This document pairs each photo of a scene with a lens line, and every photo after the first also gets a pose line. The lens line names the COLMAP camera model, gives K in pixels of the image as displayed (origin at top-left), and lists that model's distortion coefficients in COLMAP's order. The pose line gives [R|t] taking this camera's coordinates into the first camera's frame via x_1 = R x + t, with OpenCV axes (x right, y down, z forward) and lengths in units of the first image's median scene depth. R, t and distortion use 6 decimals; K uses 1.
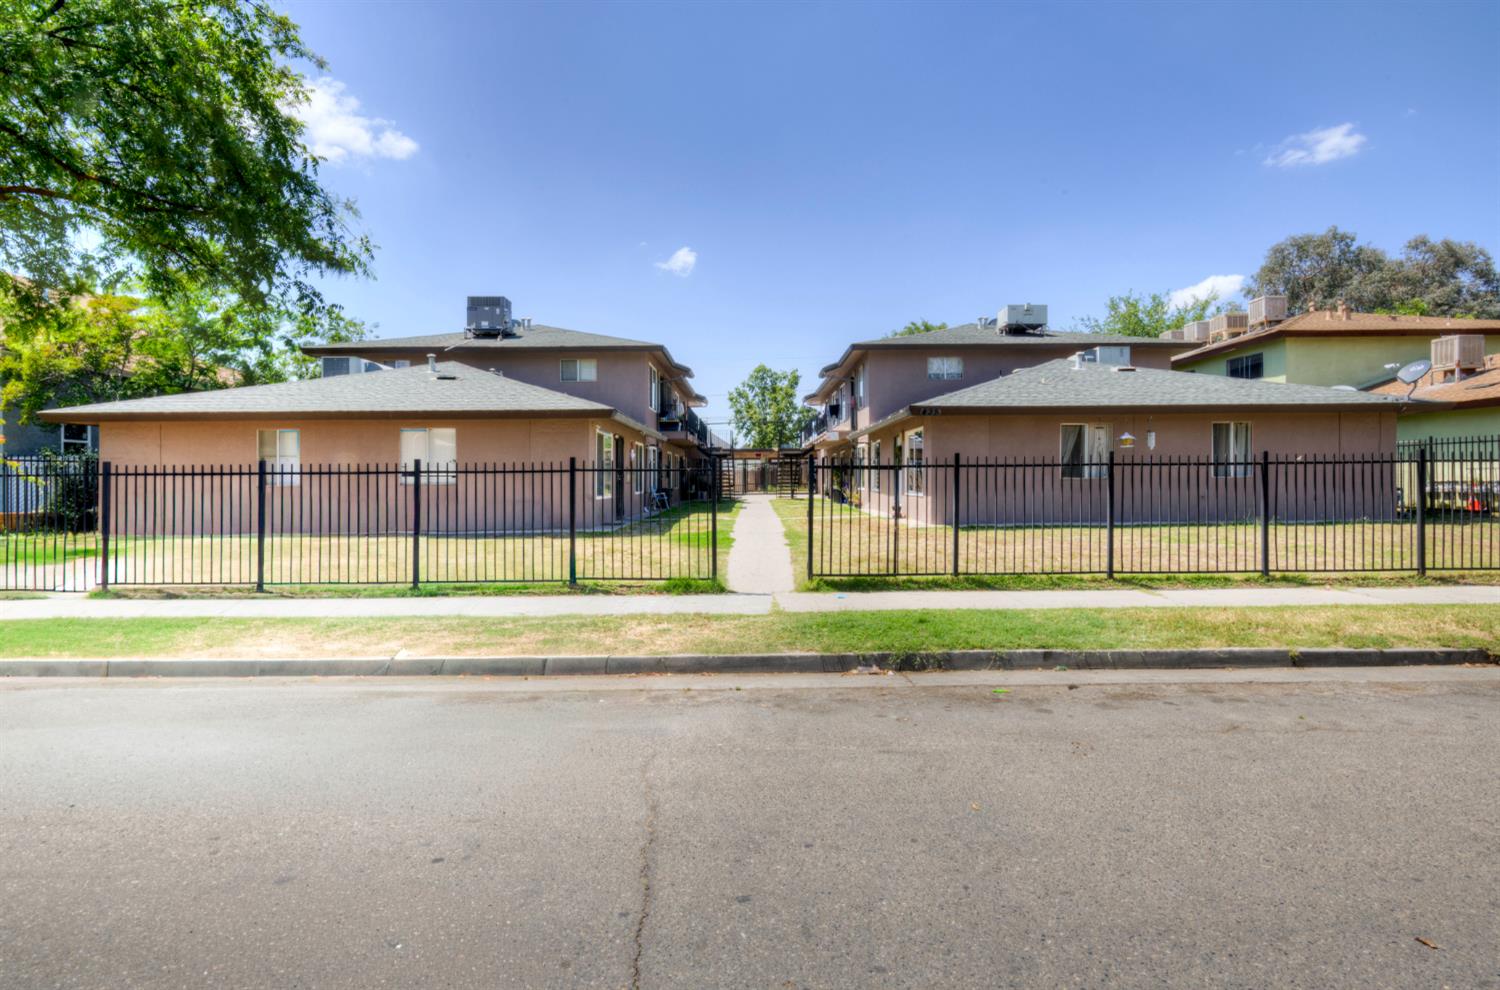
lens RADIAL K [[693.1, 0, 741.0], [0, 693.1, 468.7], [0, 0, 1]] dist [0.000987, 0.001168]
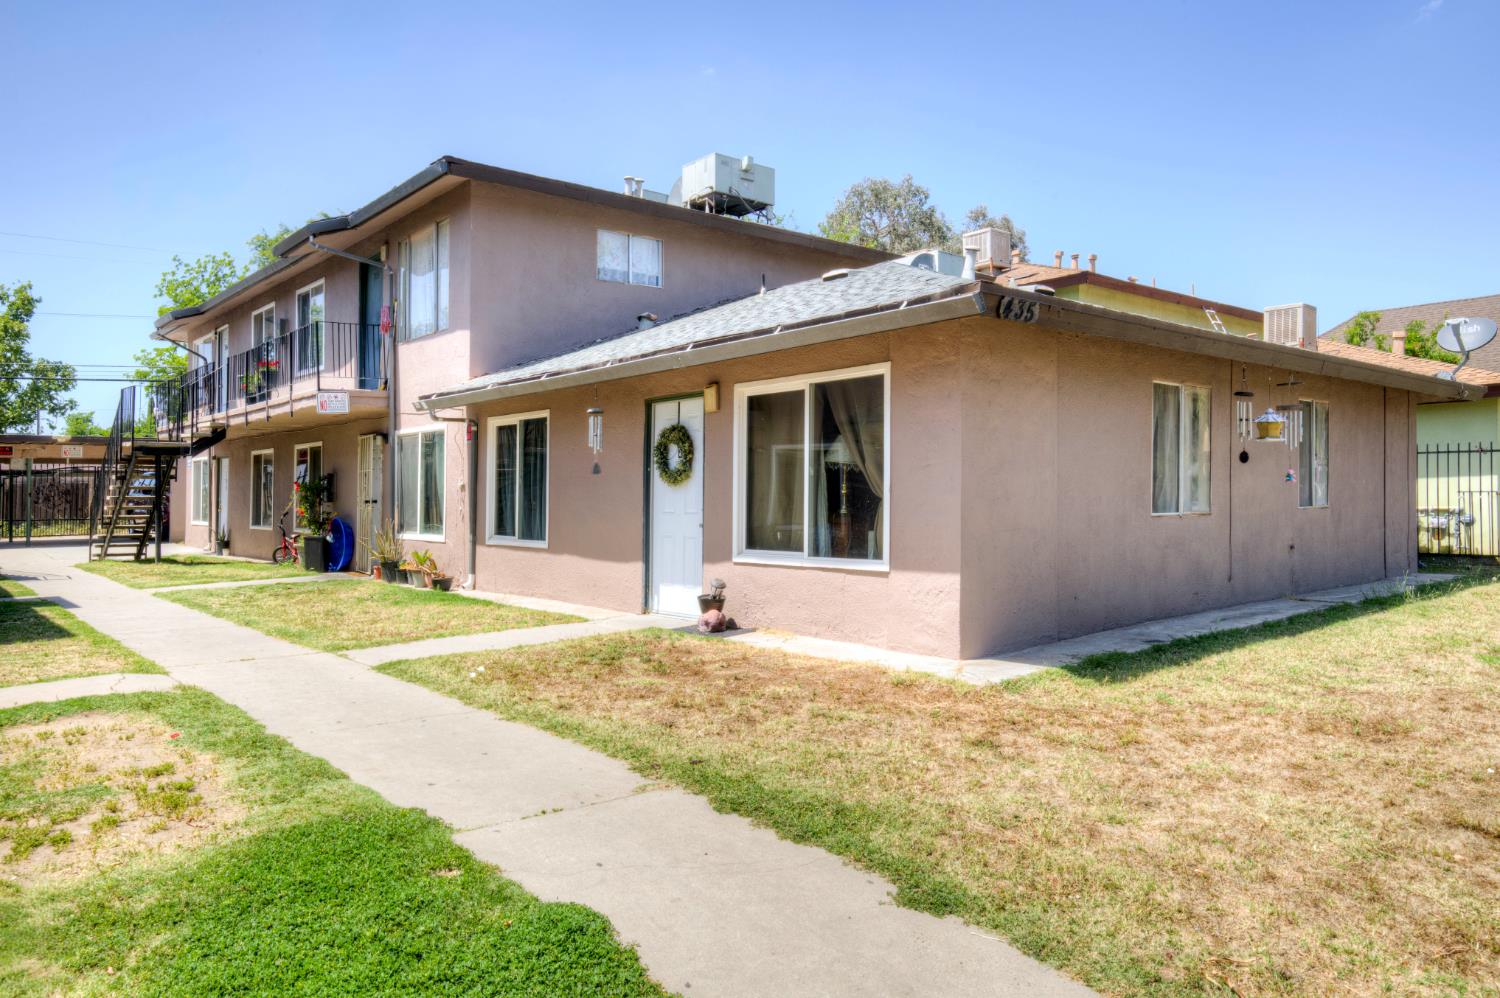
lens RADIAL K [[1049.4, 0, 750.0], [0, 1049.4, 499.0], [0, 0, 1]] dist [0.001875, 0.000753]
pose [[0.759470, -0.003705, 0.650531, -0.072542], [-0.004142, 0.999936, 0.010532, 0.000655], [-0.650529, -0.010693, 0.759406, 0.379347]]
